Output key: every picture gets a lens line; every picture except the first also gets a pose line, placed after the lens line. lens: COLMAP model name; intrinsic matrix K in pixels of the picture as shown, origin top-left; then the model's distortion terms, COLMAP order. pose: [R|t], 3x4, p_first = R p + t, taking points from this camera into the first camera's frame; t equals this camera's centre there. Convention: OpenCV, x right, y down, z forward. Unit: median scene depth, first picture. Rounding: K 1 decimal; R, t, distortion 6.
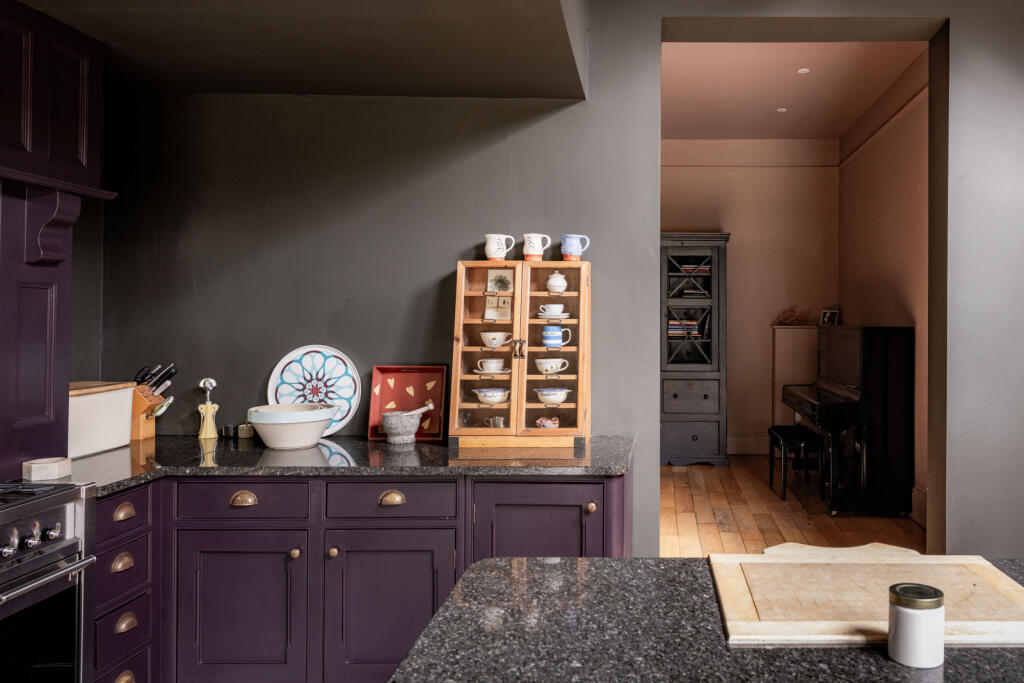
lens RADIAL K [[804.0, 0, 511.7], [0, 804.0, 323.2], [0, 0, 1]] dist [-0.002585, 0.000981]
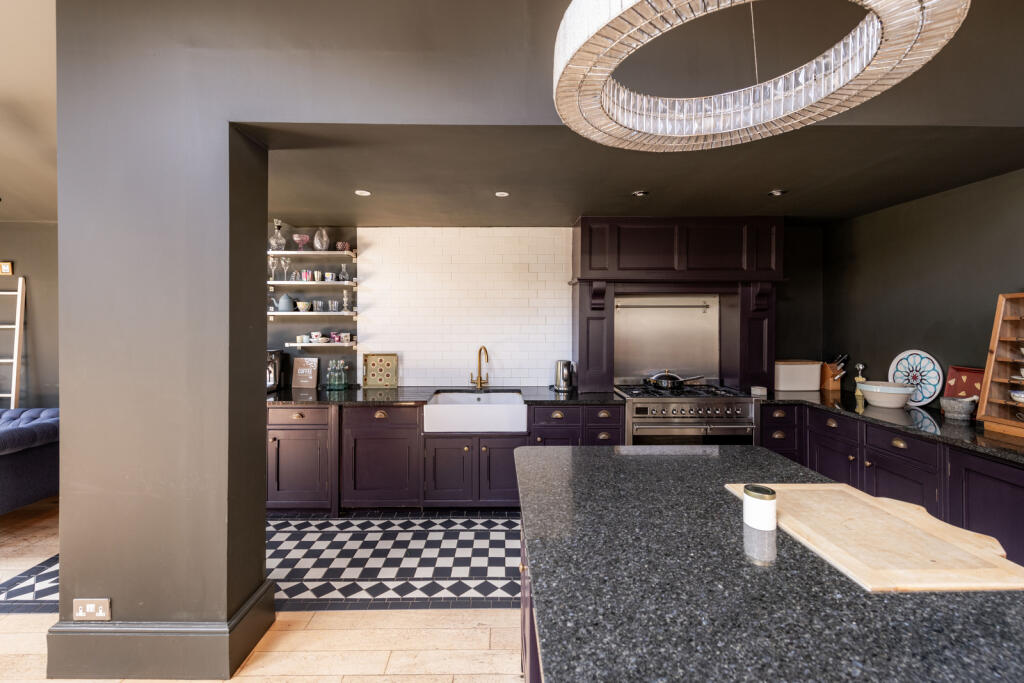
lens RADIAL K [[412.0, 0, 510.9], [0, 412.0, 321.8], [0, 0, 1]] dist [-0.000297, -0.000111]
pose [[0.008317, -0.006168, -0.999946, 0.601733], [-0.003701, 0.999974, -0.006199, -0.022677], [0.999959, 0.003753, 0.008294, 0.158607]]
